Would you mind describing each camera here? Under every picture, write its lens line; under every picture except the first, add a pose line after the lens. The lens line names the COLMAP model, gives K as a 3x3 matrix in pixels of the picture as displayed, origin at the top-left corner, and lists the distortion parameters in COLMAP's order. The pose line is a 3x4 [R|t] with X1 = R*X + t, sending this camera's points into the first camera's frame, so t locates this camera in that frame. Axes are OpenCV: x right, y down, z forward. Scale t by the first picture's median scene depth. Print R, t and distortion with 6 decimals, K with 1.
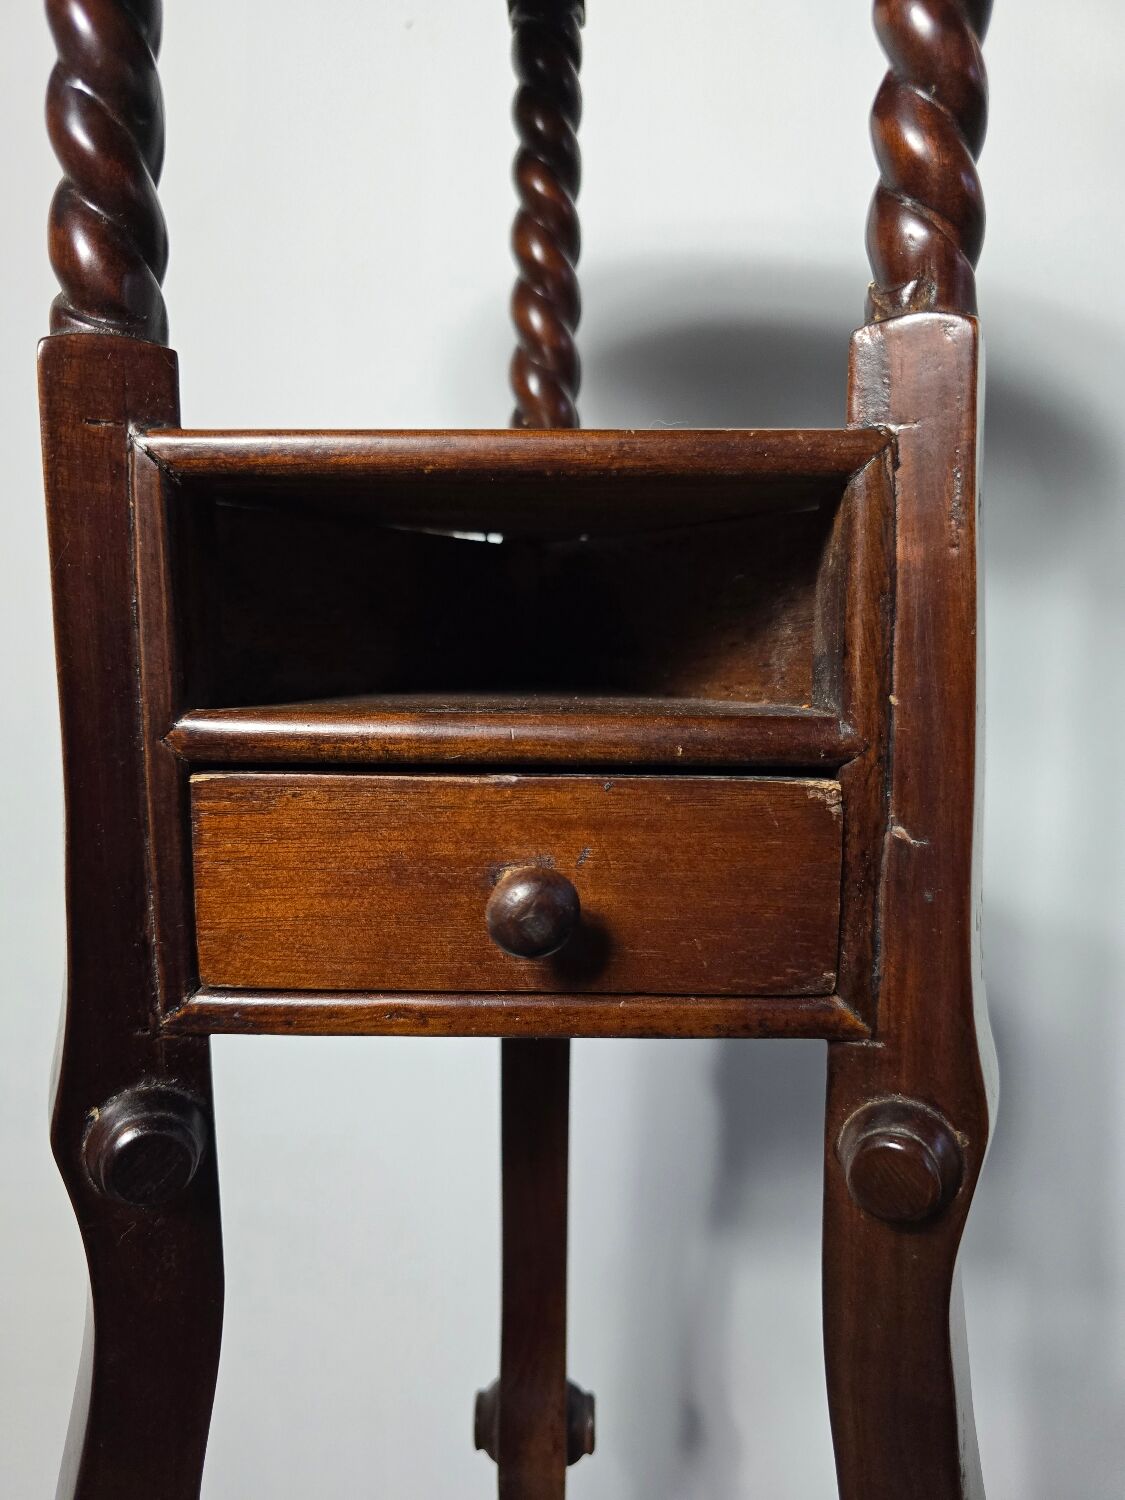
lens RADIAL K [[1030.9, 0, 559.0], [0, 1030.9, 750.7], [0, 0, 1]] dist [0.019447, -0.045602]
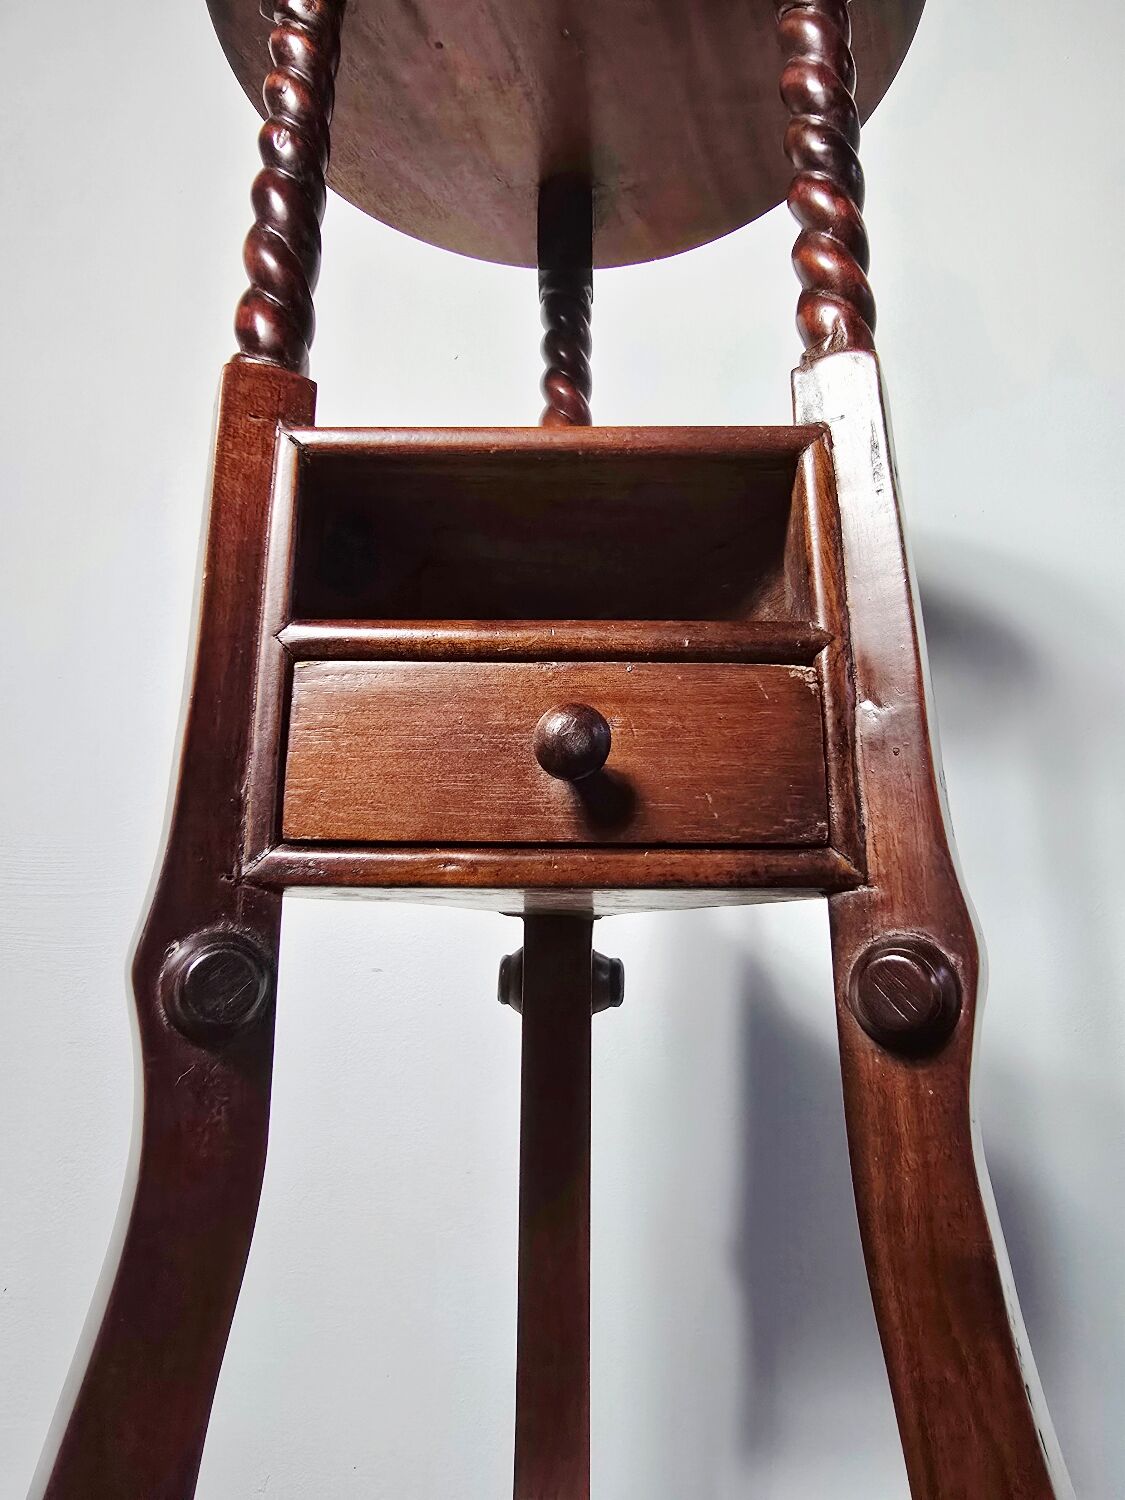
lens RADIAL K [[1001.6, 0, 562.4], [0, 1001.6, 694.8], [0, 0, 1]] dist [0.008705, 0.001943]
pose [[0.999963, 0.002233, 0.008317, -0.043486], [0.001123, 0.923774, -0.382937, 0.521249], [-0.008538, 0.382932, 0.923737, -0.106516]]
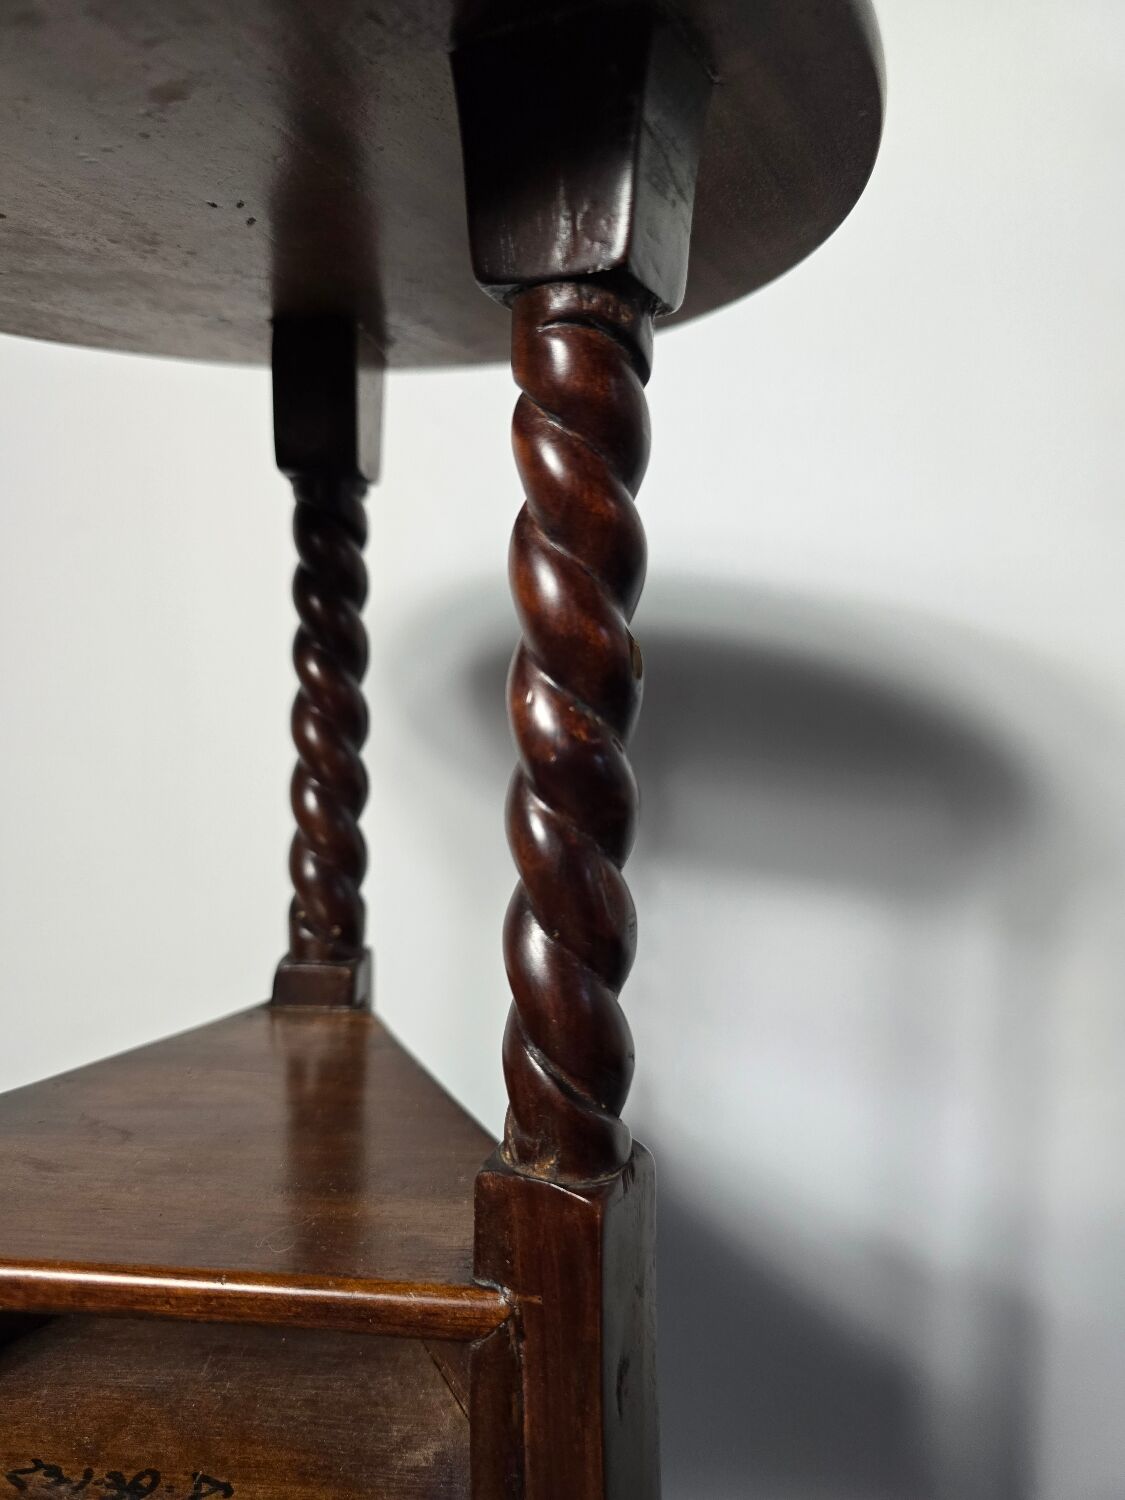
lens RADIAL K [[989.1, 0, 585.5], [0, 989.1, 780.7], [0, 0, 1]] dist [0.046217, -0.052001]
pose [[0.999844, 0.015588, 0.008279, 0.348953], [-0.015458, 0.999760, -0.015516, -0.694314], [-0.008519, 0.015385, 0.999845, 0.149732]]
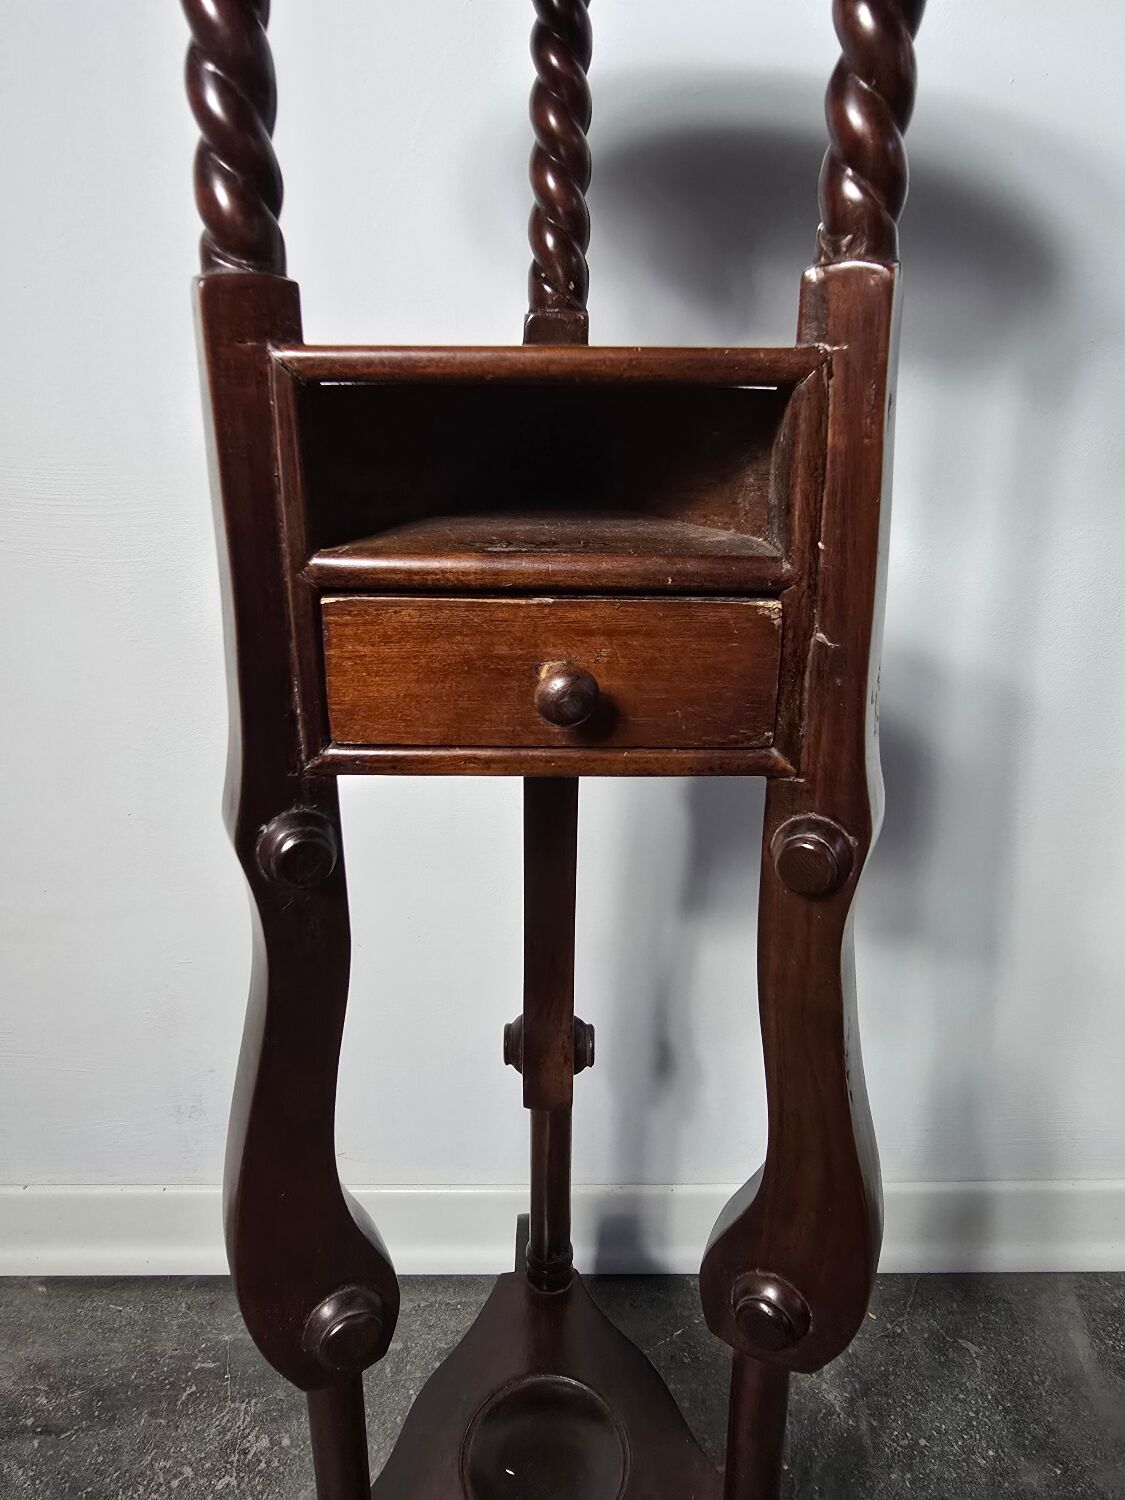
lens RADIAL K [[993.3, 0, 558.9], [0, 993.3, 670.5], [0, 0, 1]] dist [0.010517, 0.002367]
pose [[0.999890, -0.003231, 0.014464, -0.052745], [0.000525, 0.983049, 0.183343, -0.127046], [-0.014811, -0.183316, 0.982943, -0.351401]]
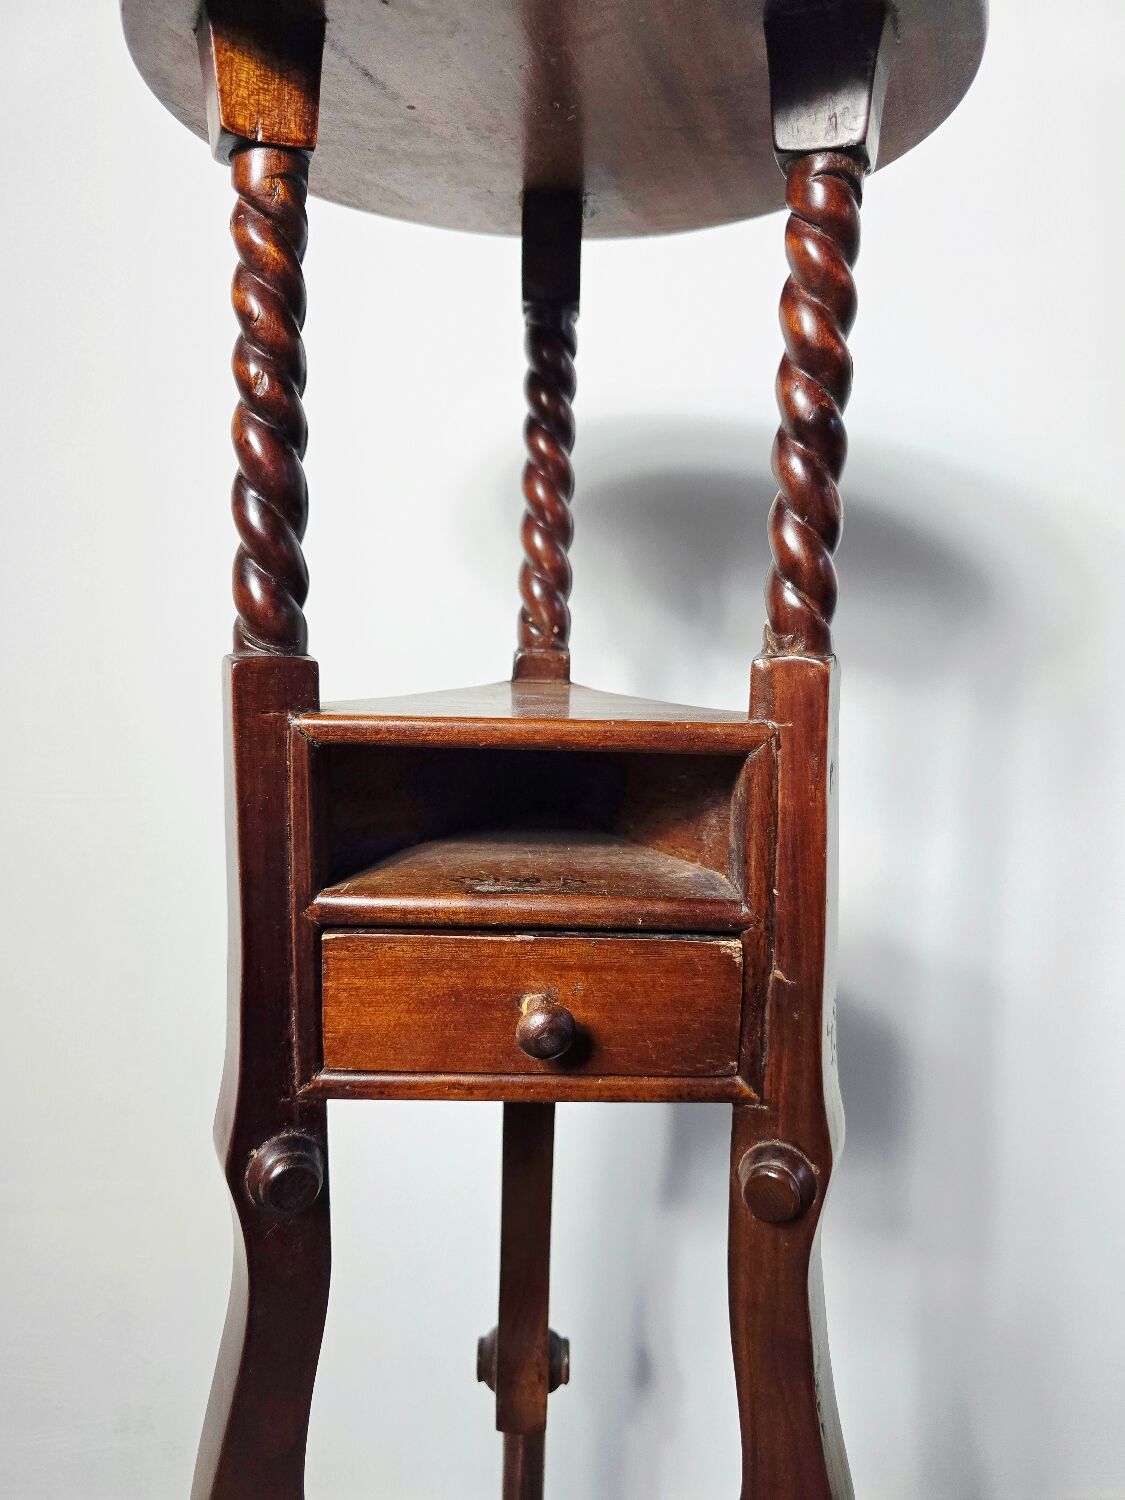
lens RADIAL K [[1002.0, 0, 562.5], [0, 1002.0, 750.0], [0, 0, 1]] dist [0.038362, -0.047391]
pose [[0.999270, 0.013096, 0.035890, -0.056339], [-0.013915, 0.999646, 0.022675, -0.288070], [-0.035580, -0.023158, 0.999098, -0.498193]]
